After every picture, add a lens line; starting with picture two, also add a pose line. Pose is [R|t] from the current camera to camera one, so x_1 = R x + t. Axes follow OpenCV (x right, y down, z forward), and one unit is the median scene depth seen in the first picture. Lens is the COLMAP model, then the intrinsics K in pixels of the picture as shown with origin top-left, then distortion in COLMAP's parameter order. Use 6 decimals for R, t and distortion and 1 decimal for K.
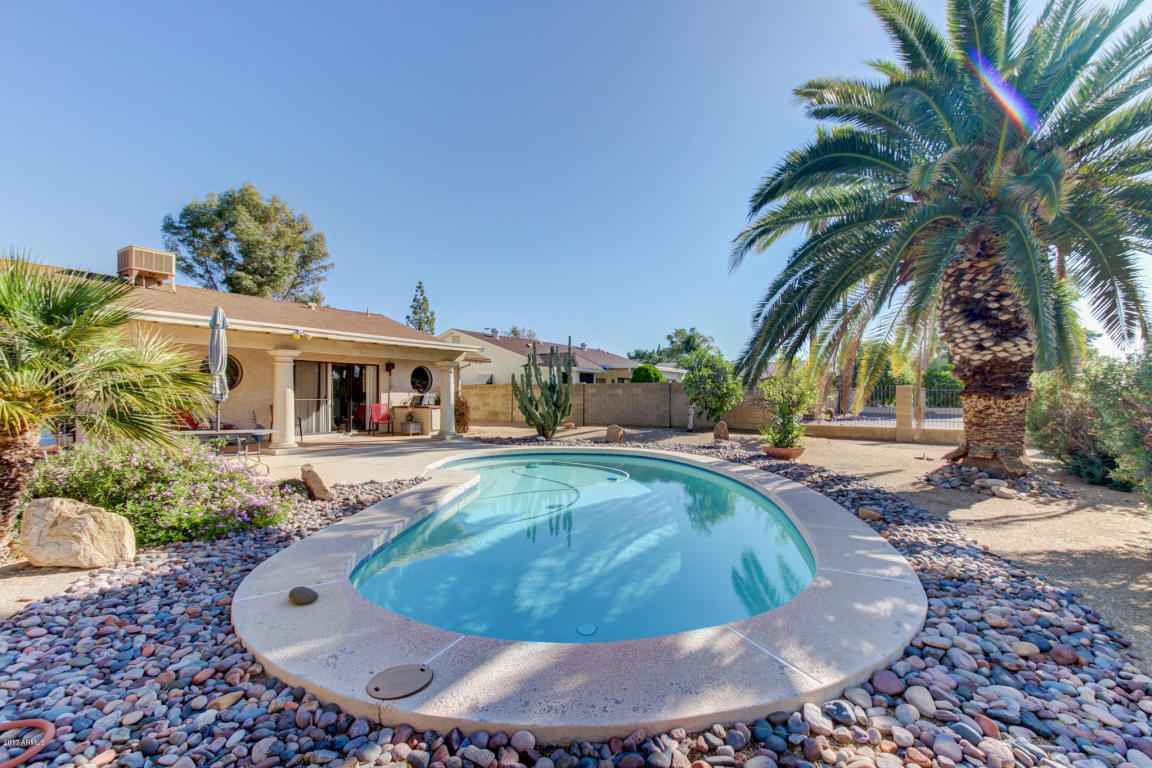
lens RADIAL K [[537.1, 0, 575.7], [0, 537.1, 388.3], [0, 0, 1]] dist [0.020608, -0.009834]
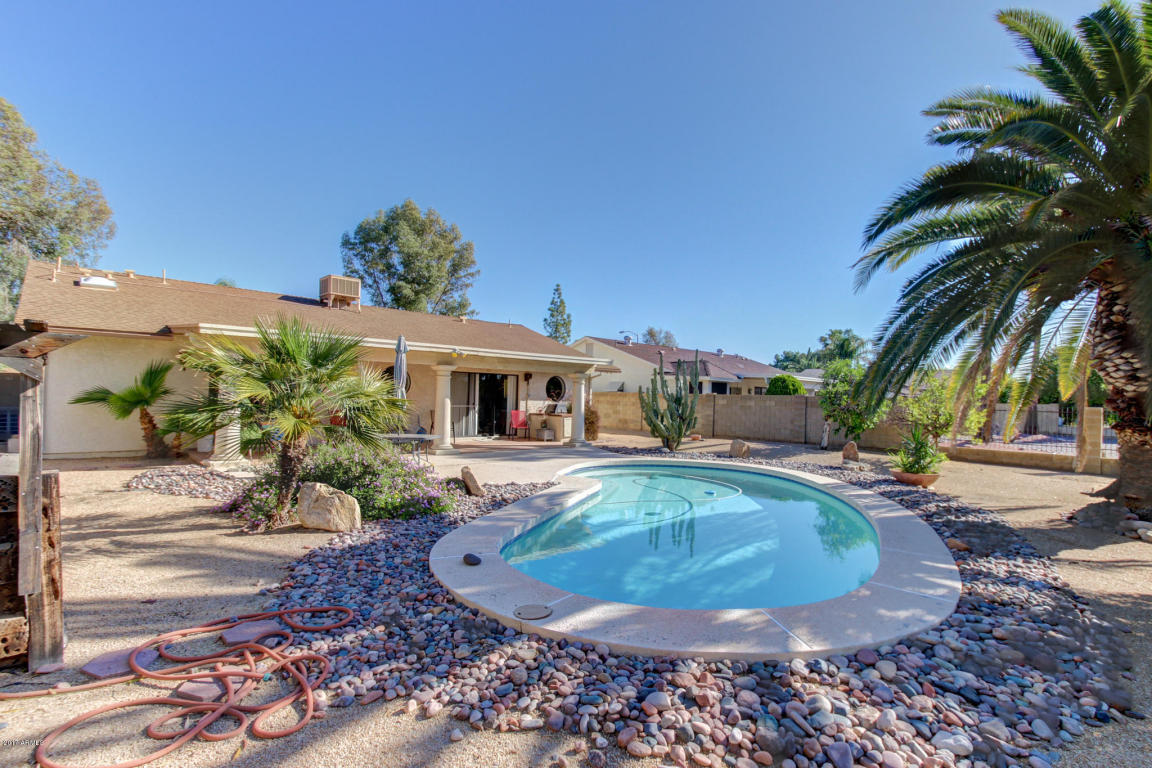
lens RADIAL K [[537.1, 0, 572.8], [0, 537.1, 376.8], [0, 0, 1]] dist [0.020608, -0.009834]
pose [[0.969181, 0.012387, -0.246038, 0.055028], [-0.020830, 0.999279, -0.031742, -0.034796], [0.245467, 0.035889, 0.968740, -0.170967]]
